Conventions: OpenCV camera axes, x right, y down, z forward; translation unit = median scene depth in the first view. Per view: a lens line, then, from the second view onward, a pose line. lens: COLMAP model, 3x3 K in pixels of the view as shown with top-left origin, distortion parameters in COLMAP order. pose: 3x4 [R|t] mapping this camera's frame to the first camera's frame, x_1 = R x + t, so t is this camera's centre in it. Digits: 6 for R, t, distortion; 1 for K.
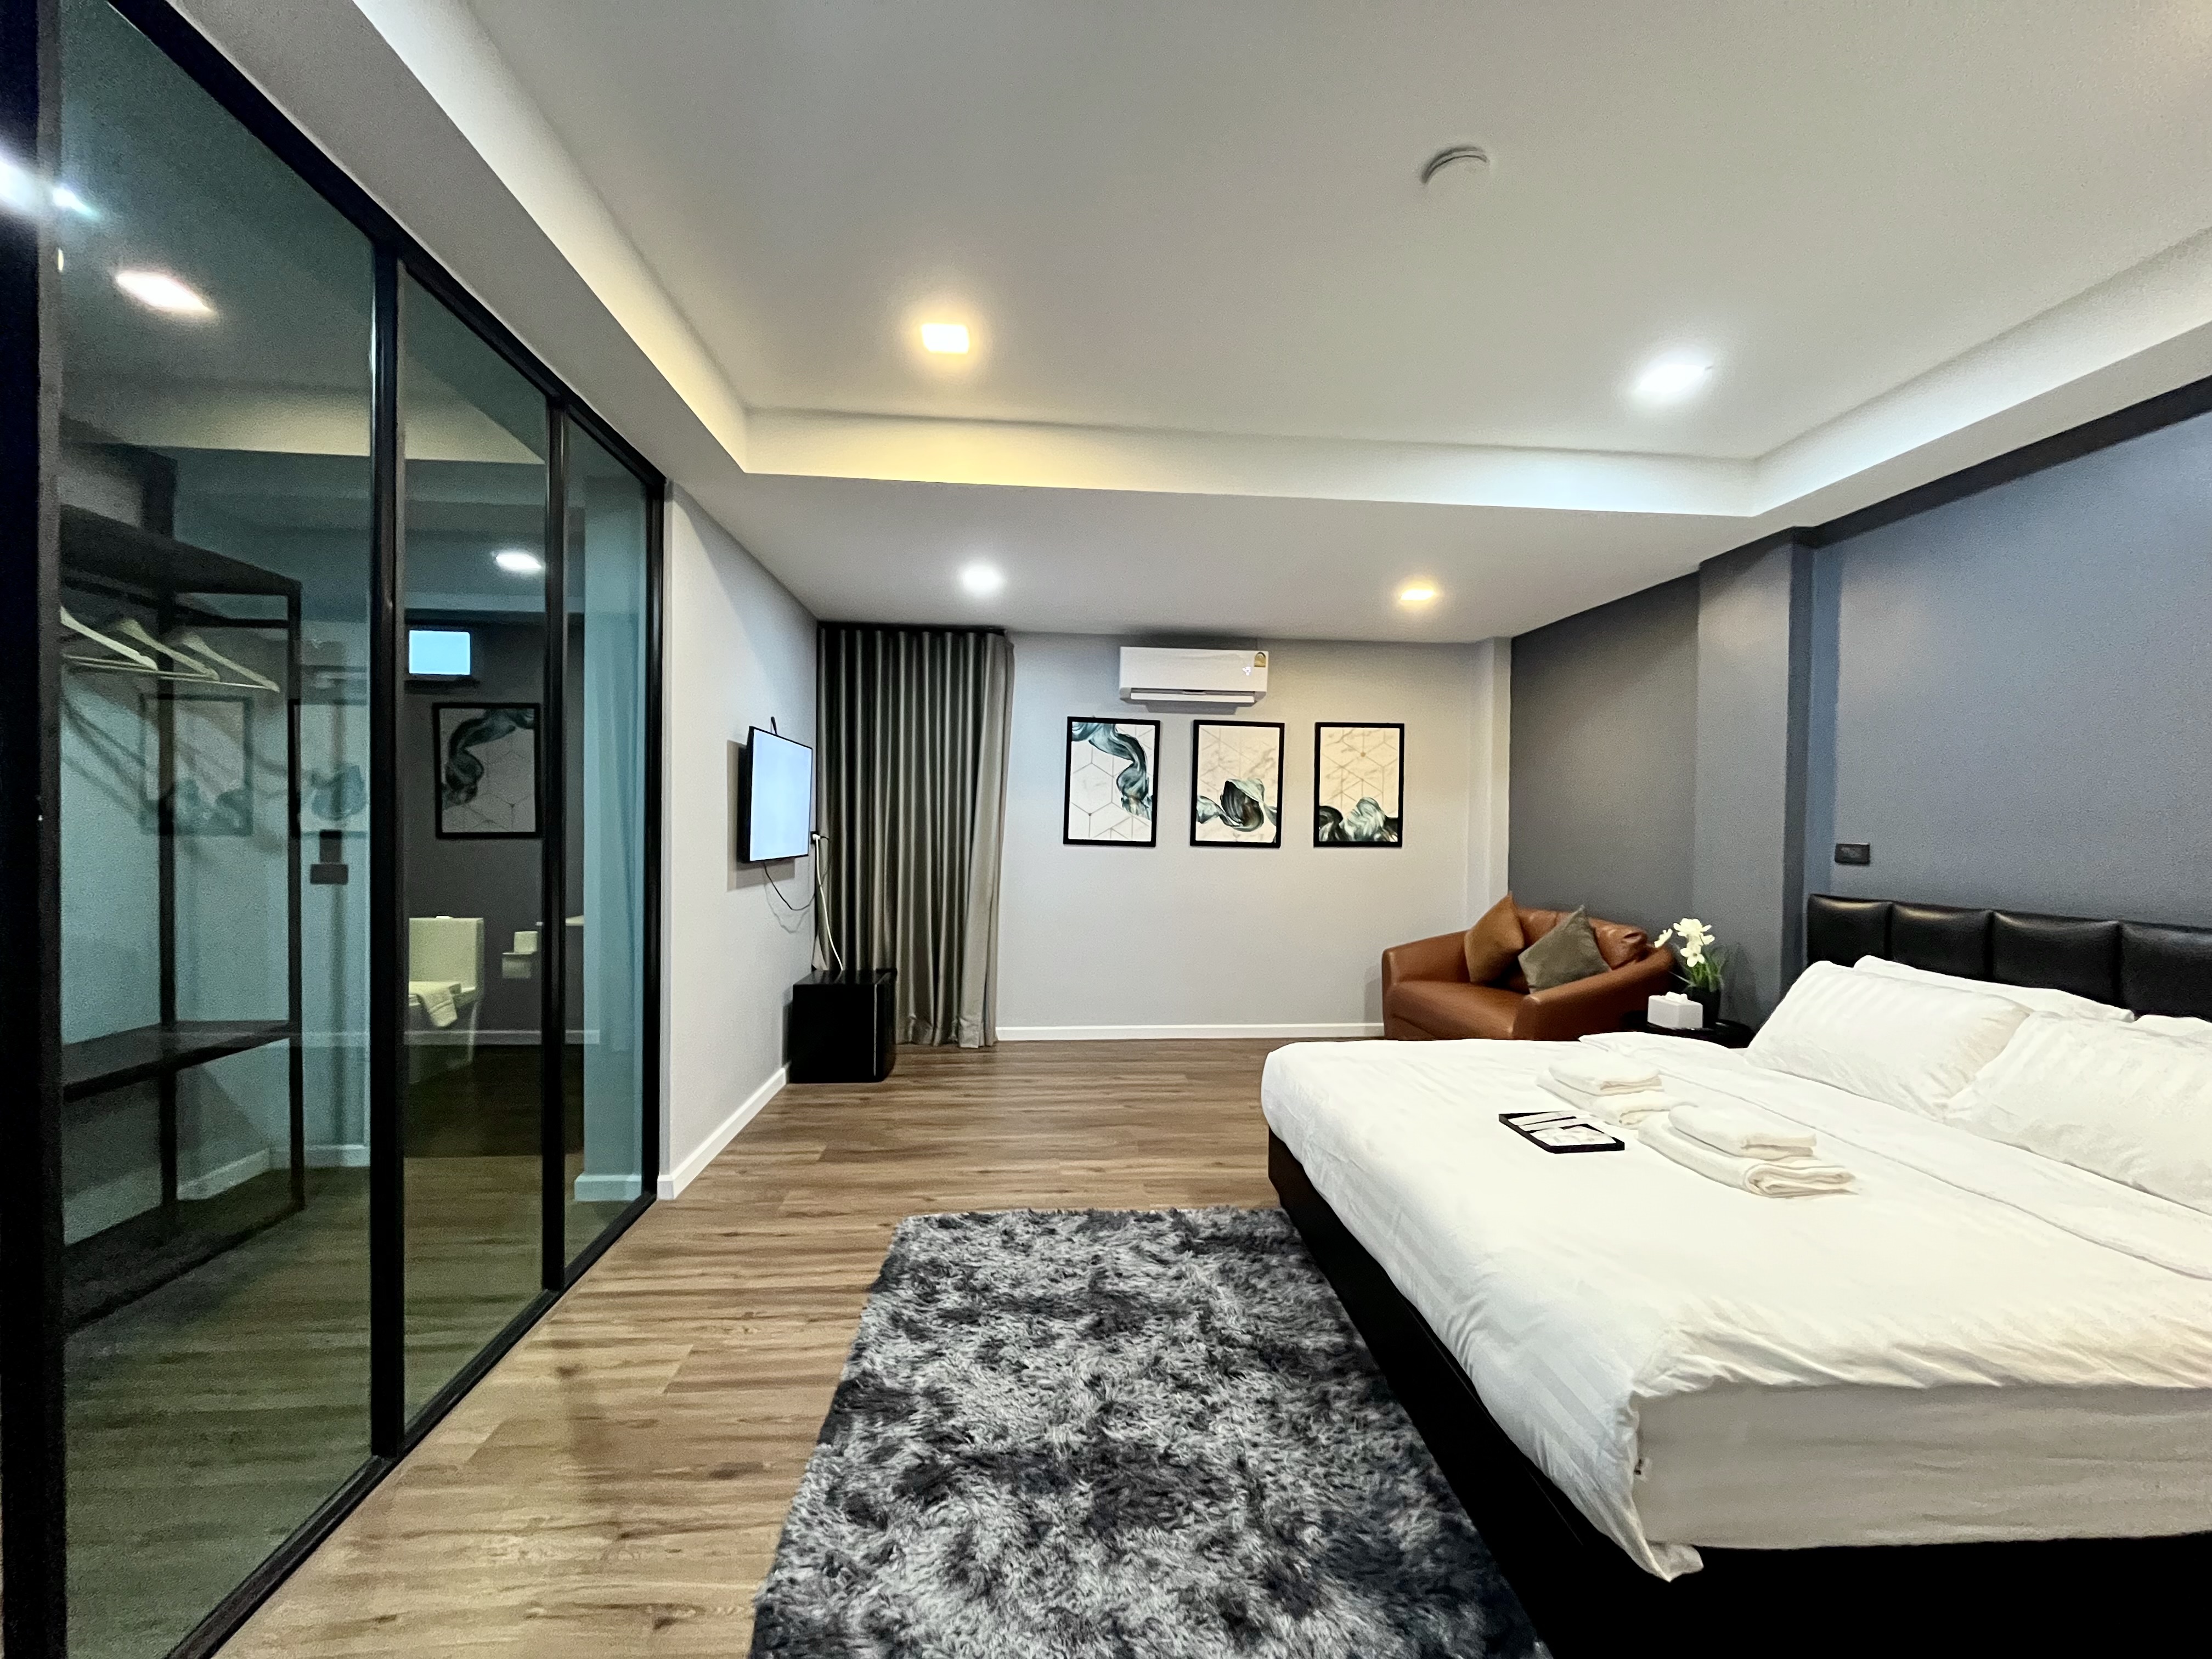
lens RADIAL K [[892.0, 0, 1099.0], [0, 892.0, 831.2], [0, 0, 1]] dist [0.001377, -0.000104]
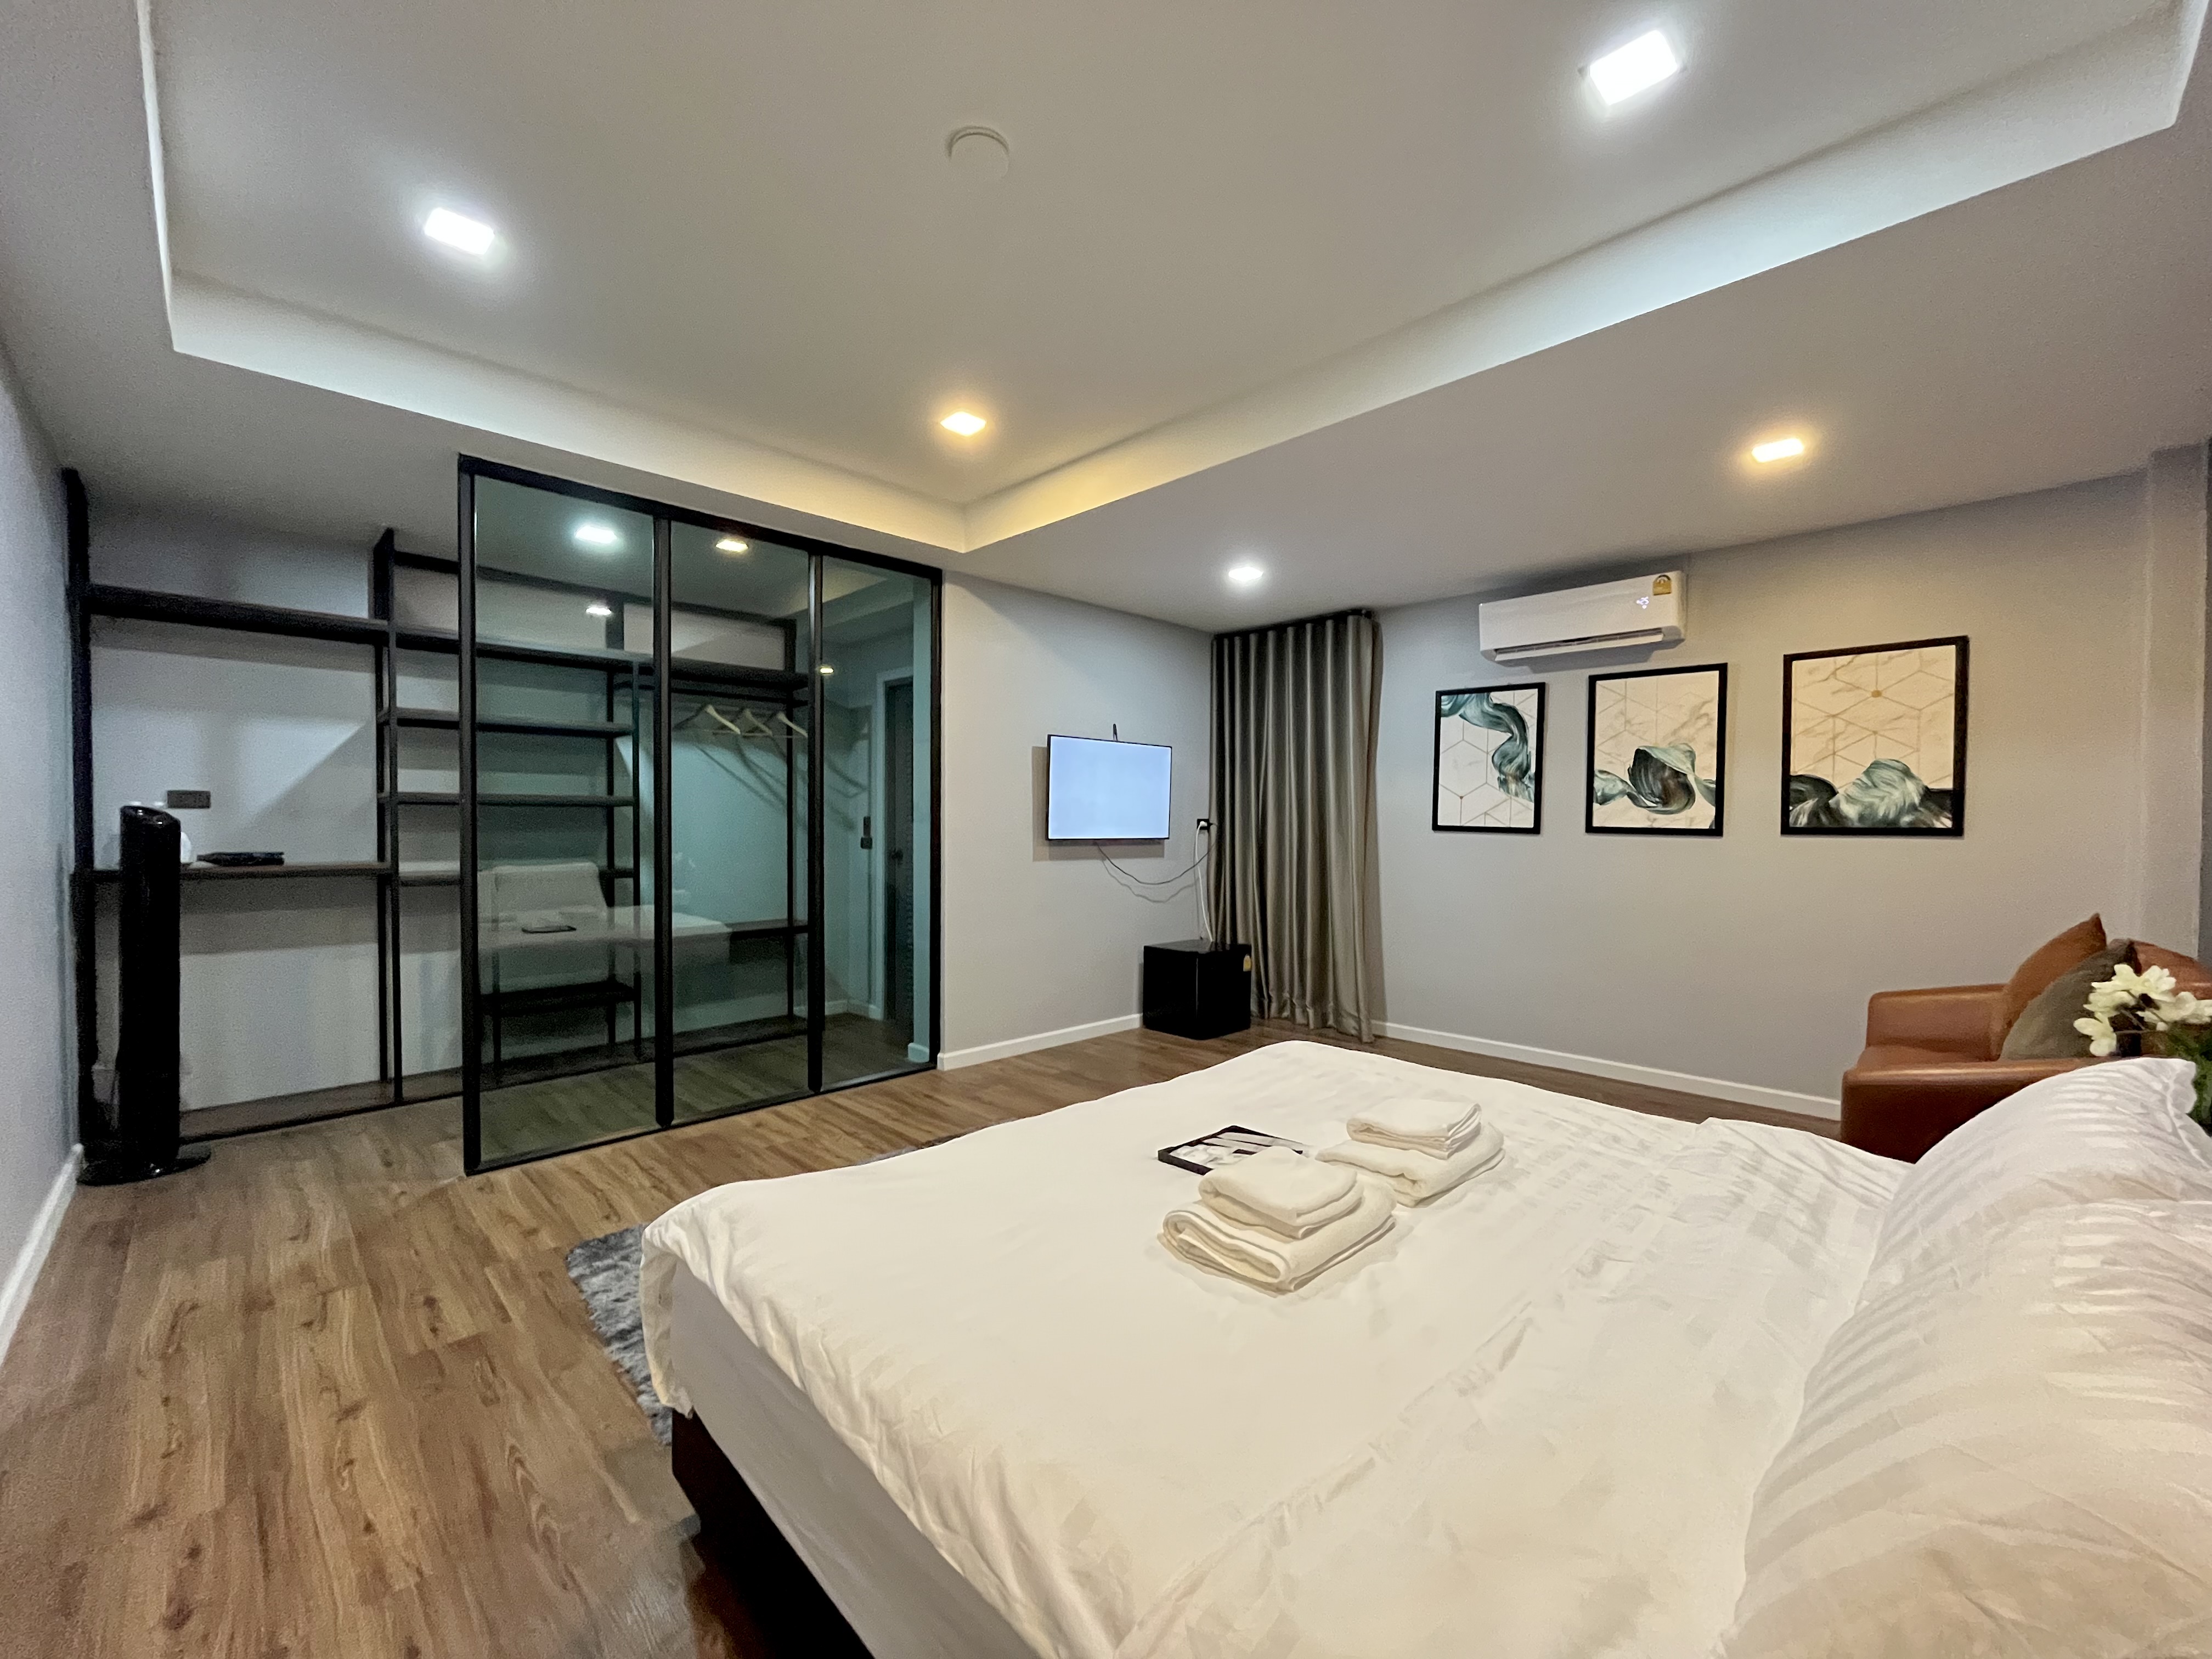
lens RADIAL K [[892.0, 0, 1109.9], [0, 892.0, 830.6], [0, 0, 1]] dist [0.001377, -0.000104]
pose [[0.648065, -0.000398, -0.761585, 0.438840], [-0.000953, 0.999999, -0.001334, 0.015690], [0.761584, 0.001591, 0.648064, 0.153500]]
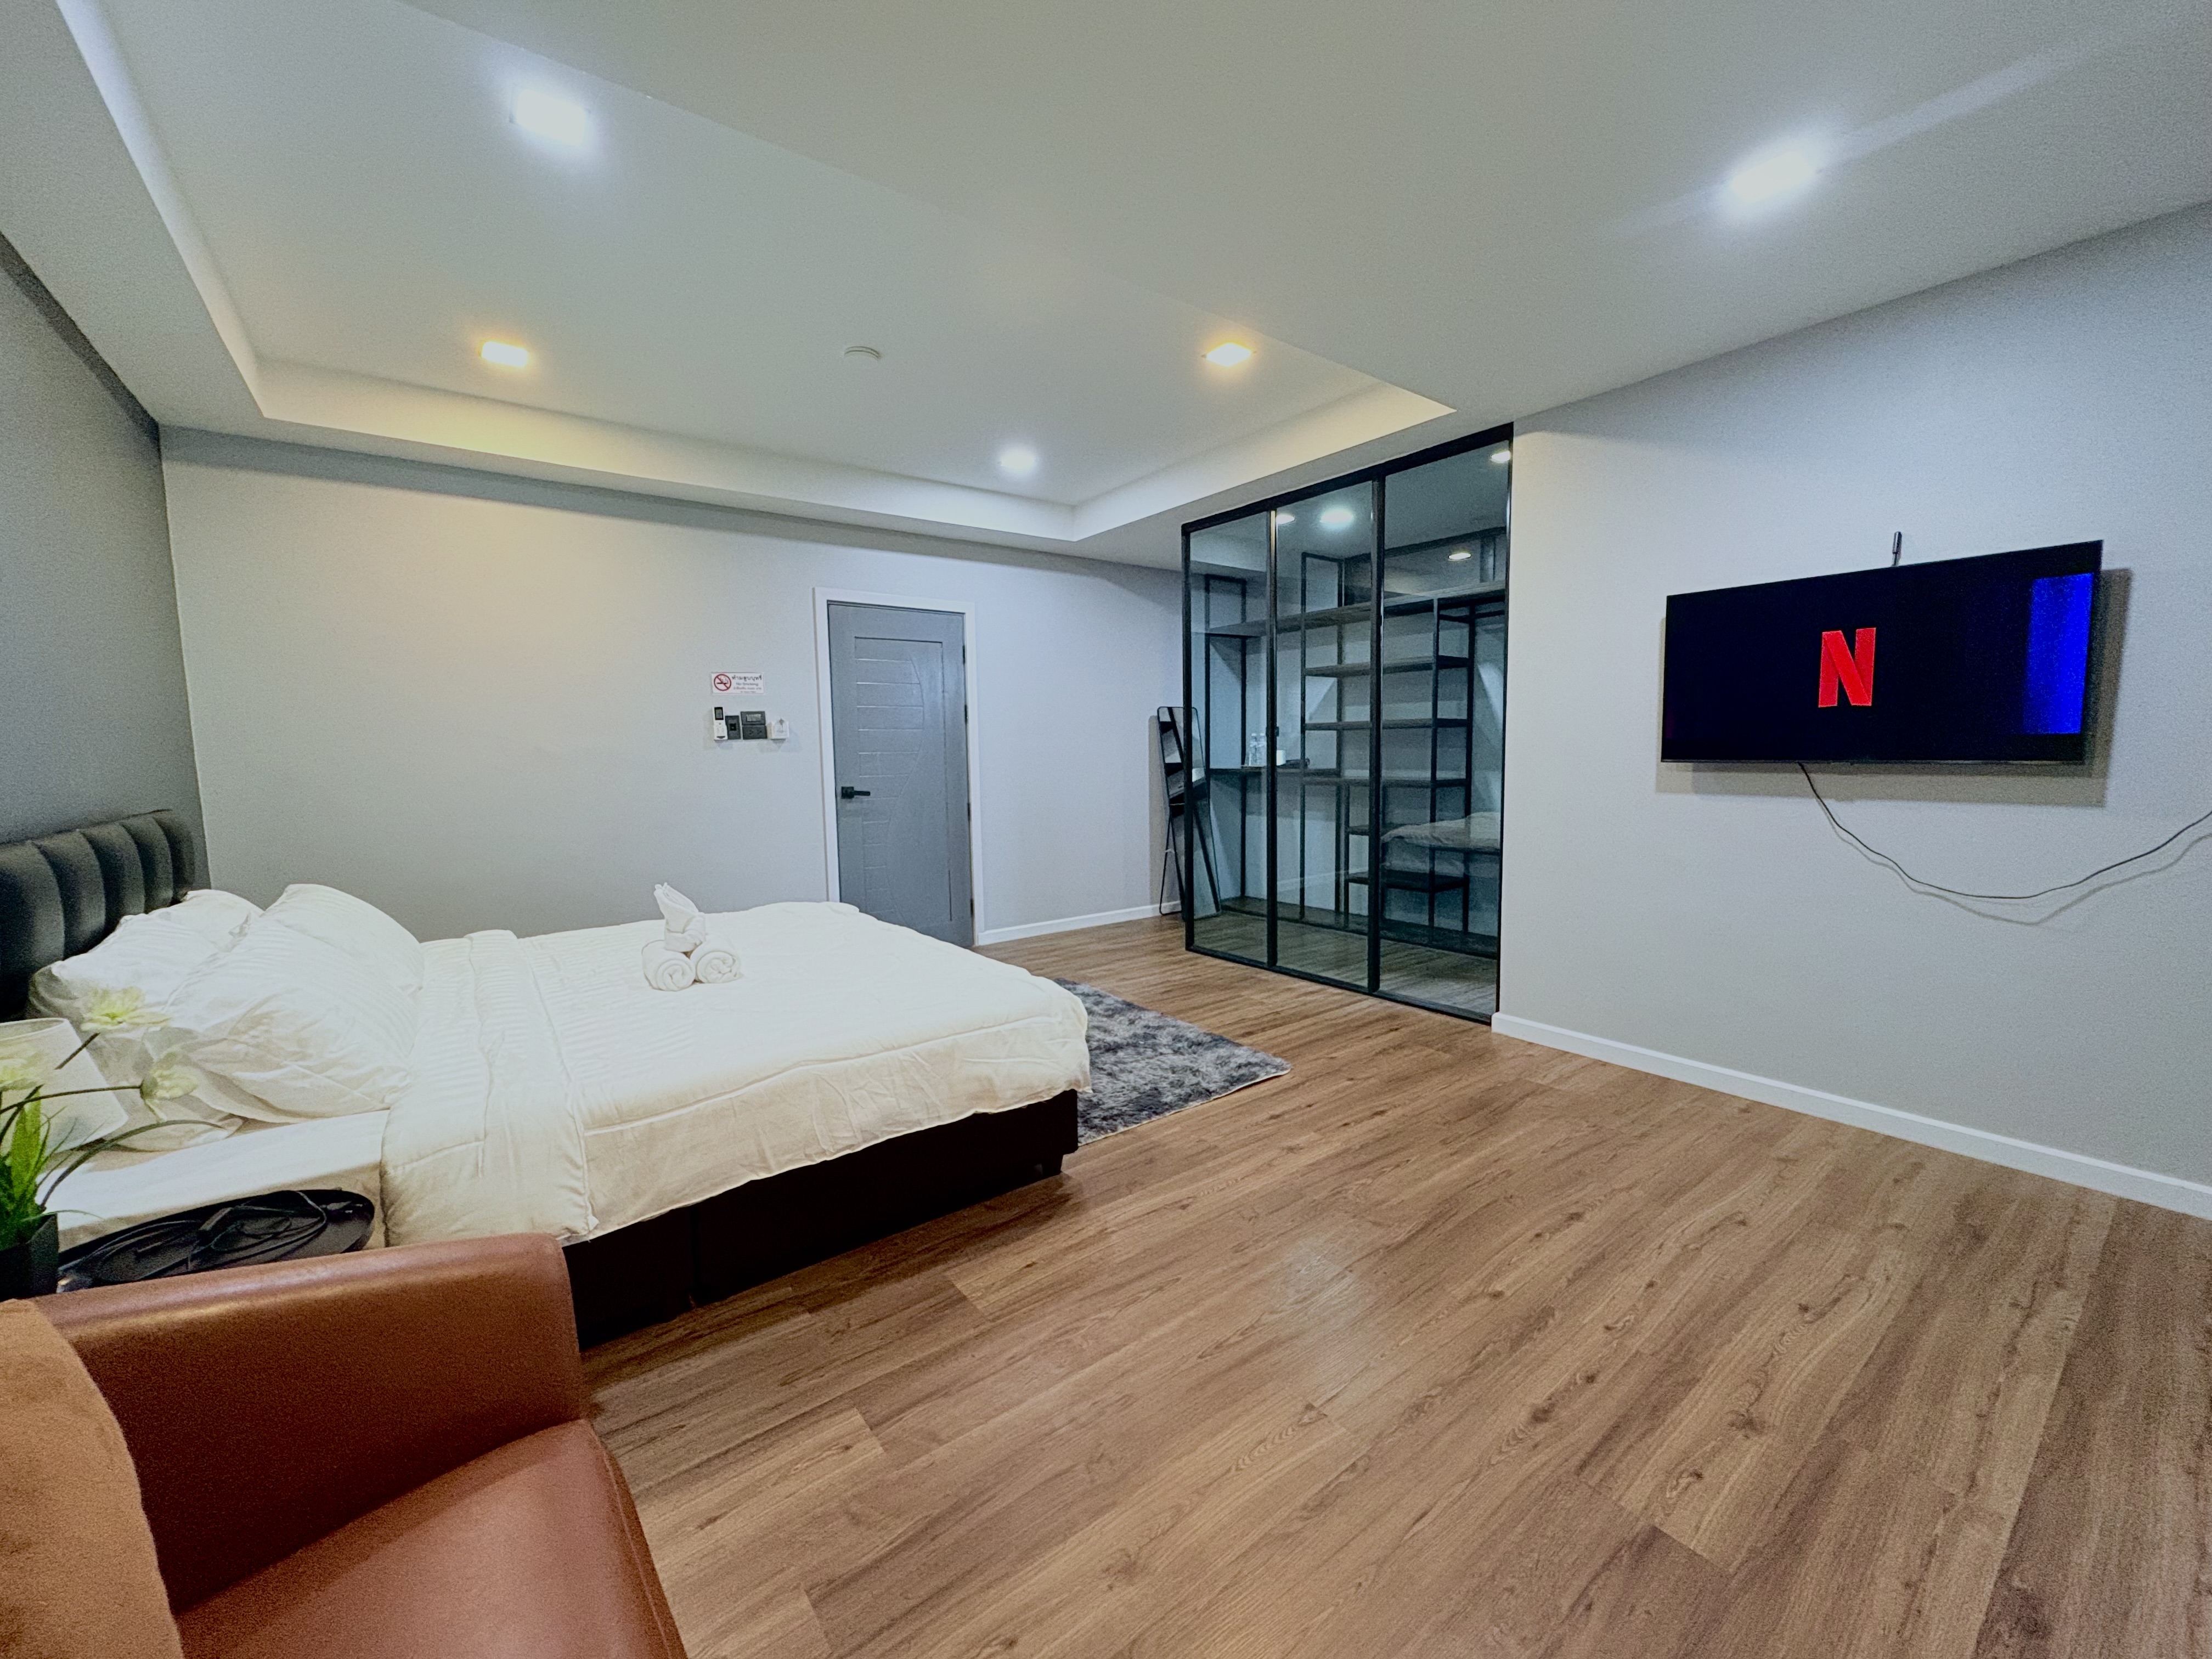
lens RADIAL K [[877.3, 0, 1105.2], [0, 877.3, 831.5], [0, 0, 1]] dist [0.002222, -0.000541]
pose [[-0.835691, 0.054243, -0.546514, 0.334588], [0.003998, 0.995685, 0.092711, 0.016185], [0.549185, 0.075293, -0.832302, 0.939419]]
